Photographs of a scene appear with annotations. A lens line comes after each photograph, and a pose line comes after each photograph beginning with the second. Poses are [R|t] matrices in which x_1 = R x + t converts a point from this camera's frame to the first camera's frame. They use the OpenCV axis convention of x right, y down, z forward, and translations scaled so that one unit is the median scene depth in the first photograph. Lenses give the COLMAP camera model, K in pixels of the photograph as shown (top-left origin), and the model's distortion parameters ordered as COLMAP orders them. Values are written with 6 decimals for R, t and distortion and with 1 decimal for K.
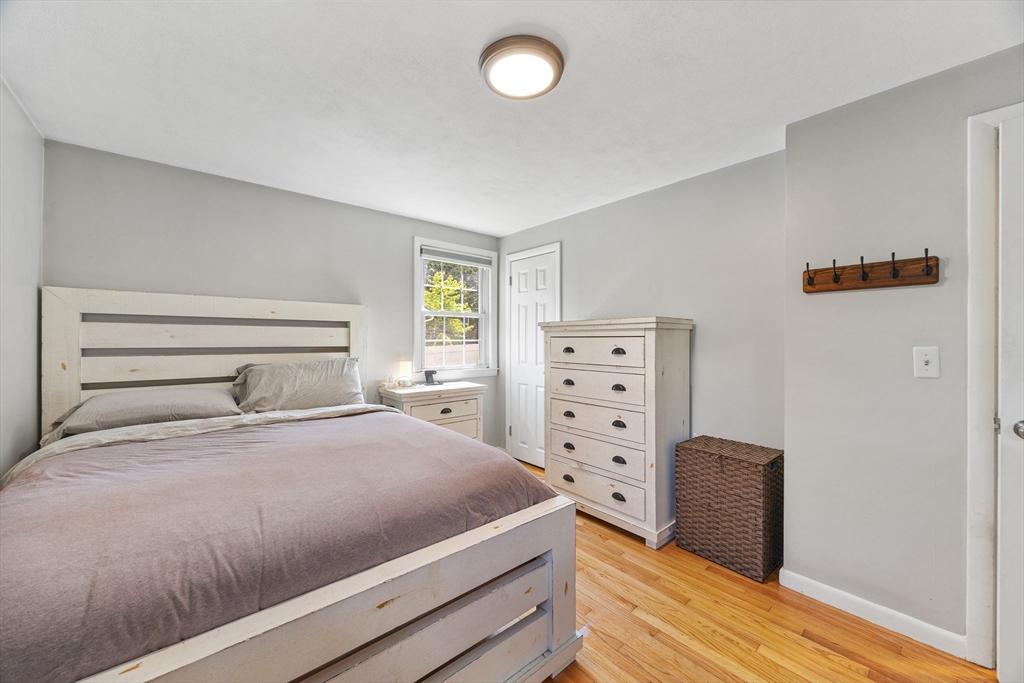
lens RADIAL K [[390.1, 0, 517.2], [0, 390.1, 335.8], [0, 0, 1]] dist [-0.000049, -0.000225]
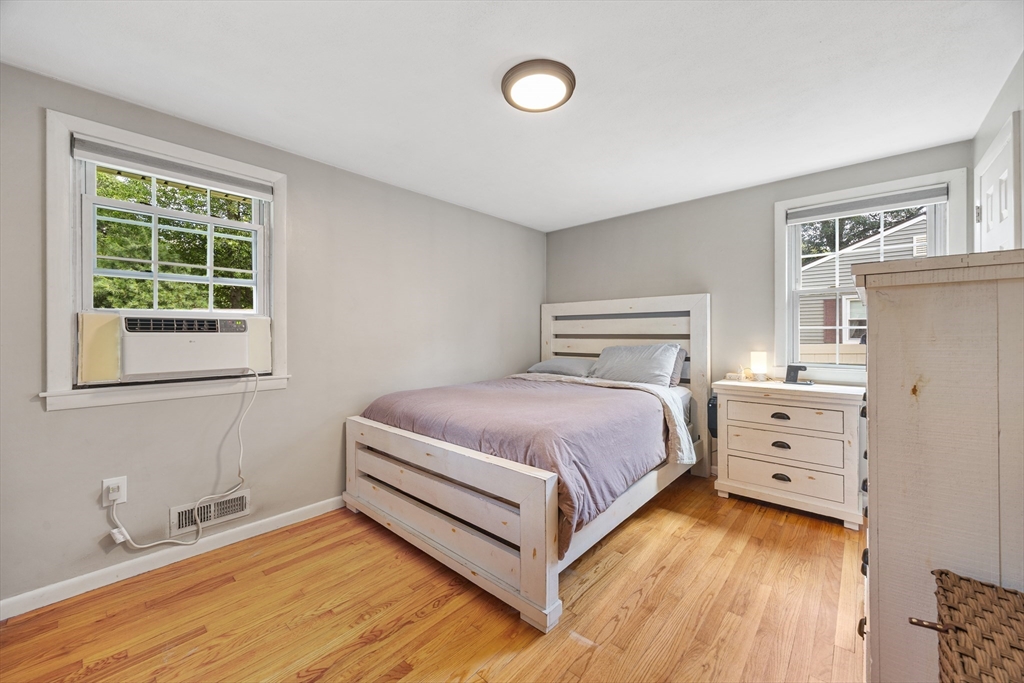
lens RADIAL K [[390.1, 0, 517.2], [0, 390.1, 335.8], [0, 0, 1]] dist [-0.000049, -0.000225]
pose [[0.127091, 0.000611, -0.991891, 0.604879], [0.010444, 0.999944, 0.001954, 0.026492], [0.991836, -0.010607, 0.127078, 0.424758]]
